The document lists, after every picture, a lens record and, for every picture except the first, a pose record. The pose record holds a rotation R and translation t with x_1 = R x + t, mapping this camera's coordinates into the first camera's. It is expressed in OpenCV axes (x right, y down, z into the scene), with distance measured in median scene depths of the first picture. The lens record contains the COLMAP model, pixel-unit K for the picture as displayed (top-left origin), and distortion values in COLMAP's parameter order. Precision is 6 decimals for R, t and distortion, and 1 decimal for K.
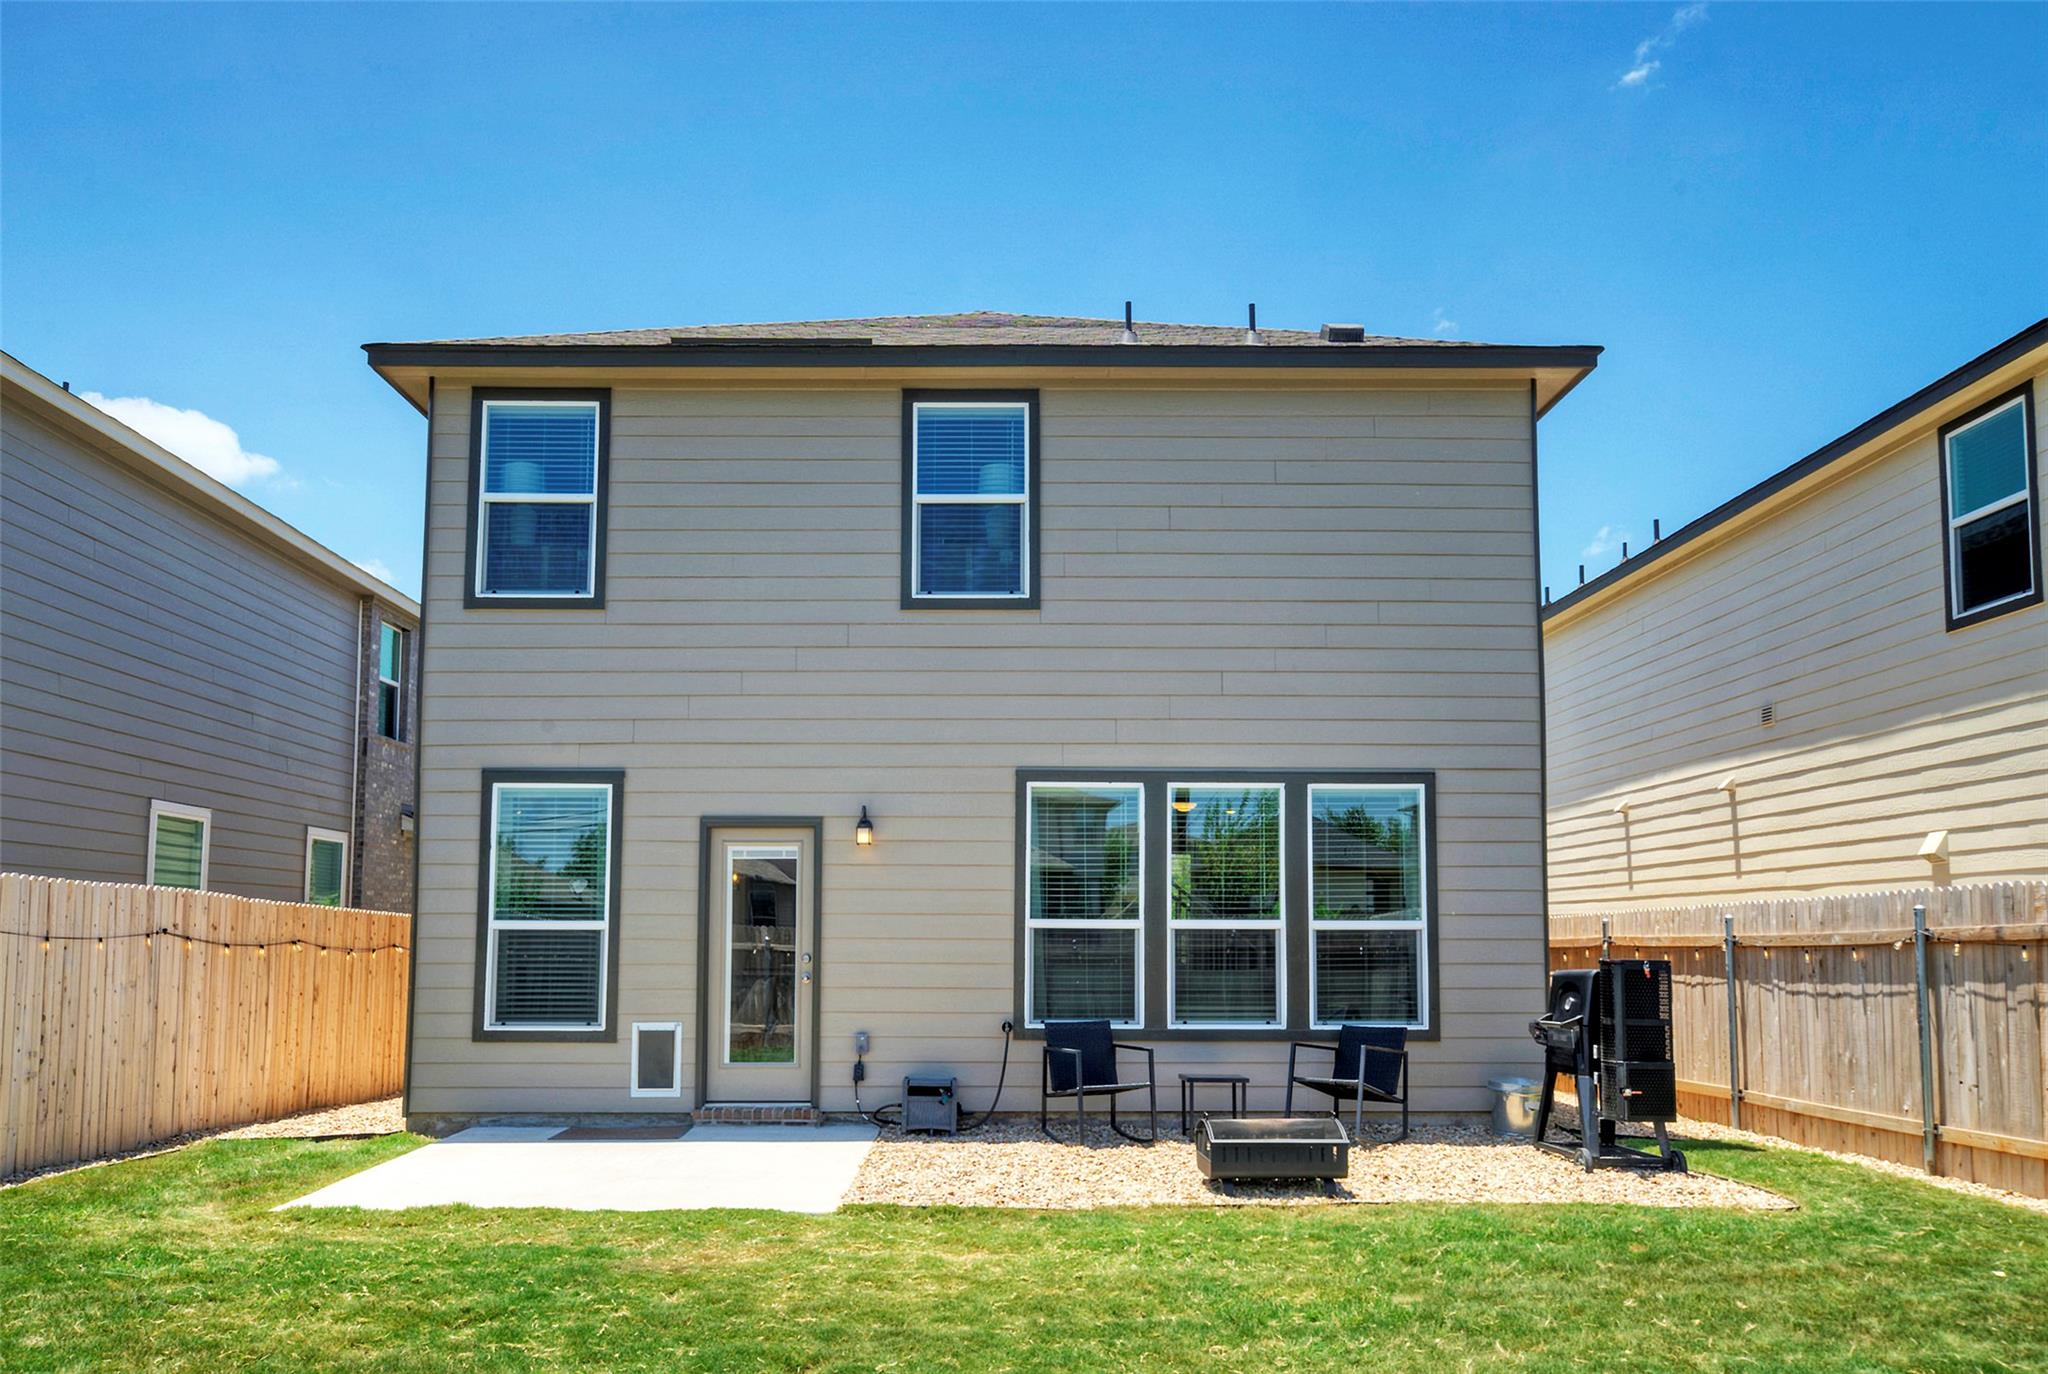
lens RADIAL K [[1338.8, 0, 983.5], [0, 1338.8, 857.4], [0, 0, 1]] dist [-0.008419, 0.003466]
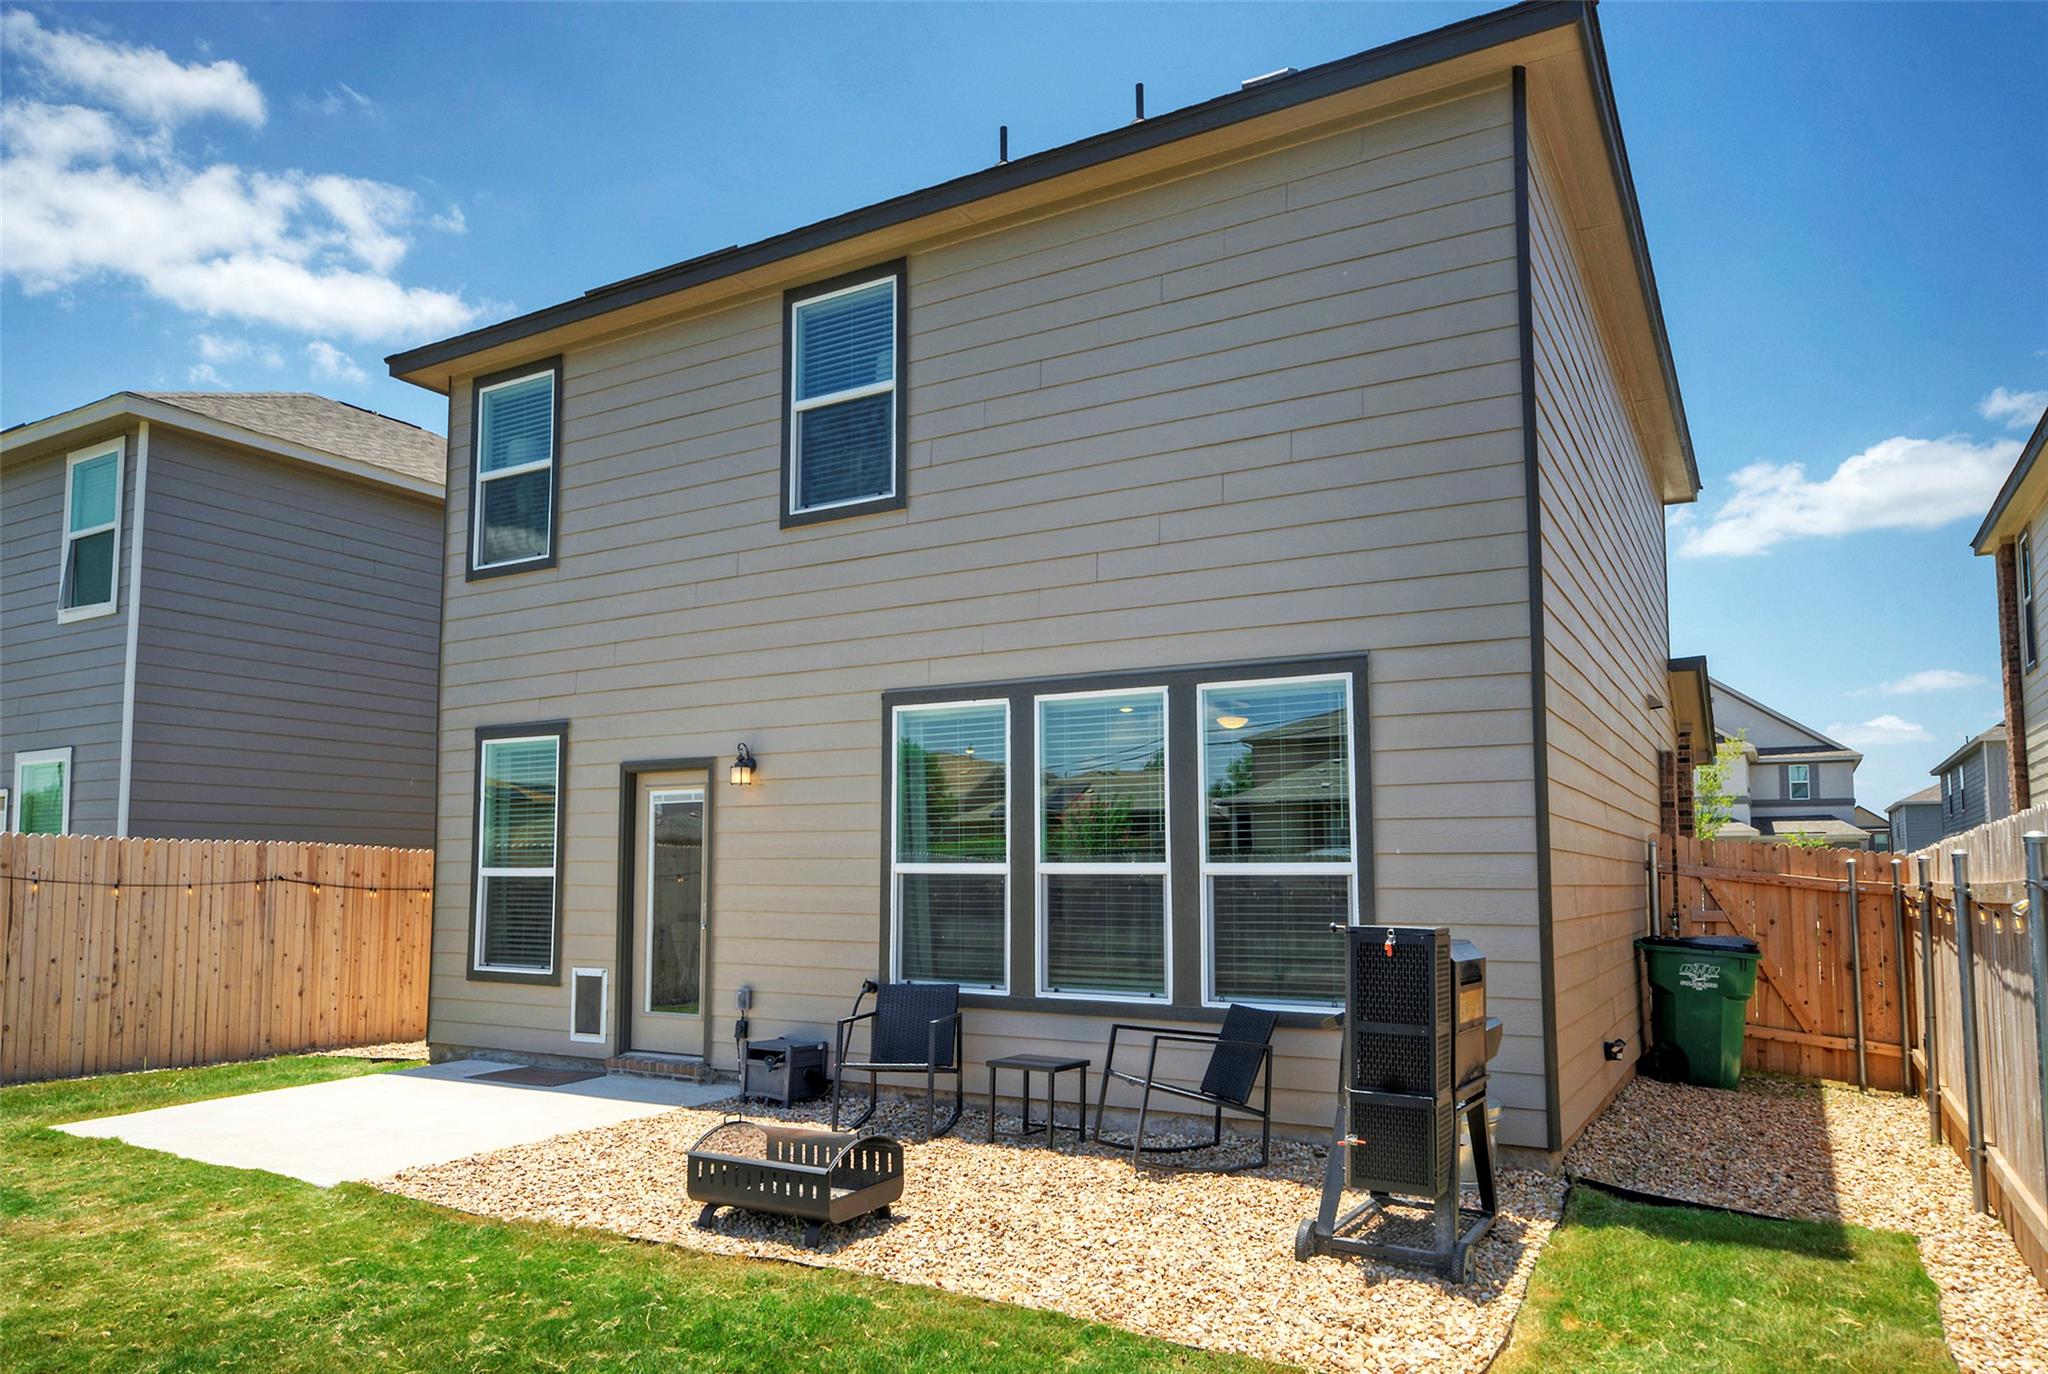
lens RADIAL K [[1267.7, 0, 1001.6], [0, 1267.7, 786.5], [0, 0, 1]] dist [0.009523, -0.003529]
pose [[0.872153, -0.035616, -0.487935, 0.496915], [0.032779, 0.999360, -0.014357, 0.010033], [0.488134, -0.003472, 0.872762, 0.311923]]
